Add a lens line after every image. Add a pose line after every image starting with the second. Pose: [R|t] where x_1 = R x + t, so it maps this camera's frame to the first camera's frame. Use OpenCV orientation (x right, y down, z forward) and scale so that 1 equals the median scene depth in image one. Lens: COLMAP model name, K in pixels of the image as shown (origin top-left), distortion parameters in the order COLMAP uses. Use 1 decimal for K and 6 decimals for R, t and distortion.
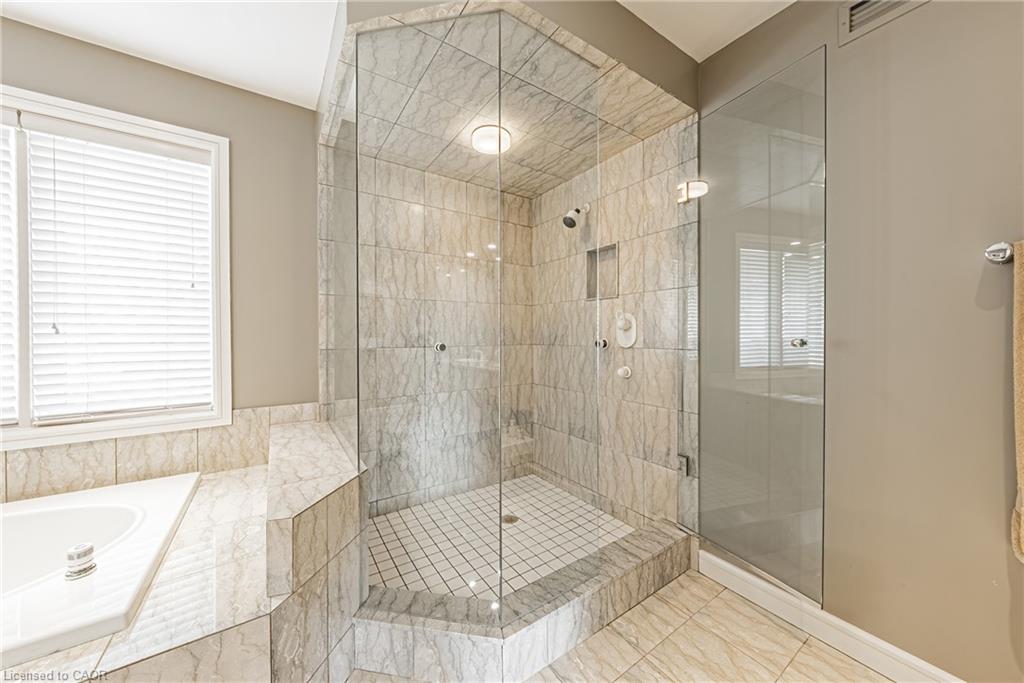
lens RADIAL K [[359.3, 0, 505.0], [0, 359.3, 339.5], [0, 0, 1]] dist [-0.004266, 0.000195]
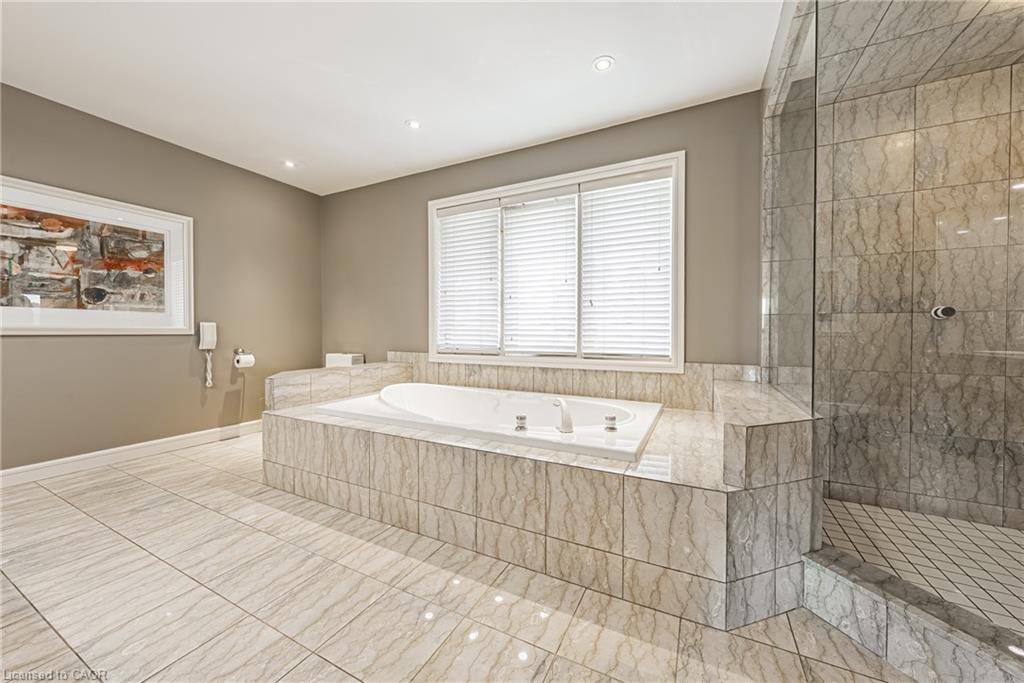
lens RADIAL K [[359.3, 0, 505.0], [0, 359.3, 339.5], [0, 0, 1]] dist [-0.004266, 0.000195]
pose [[0.486843, 0.010088, -0.873431, 0.021994], [-0.033714, 0.999405, -0.007248, 0.134379], [0.872839, 0.032975, 0.486893, -0.141400]]
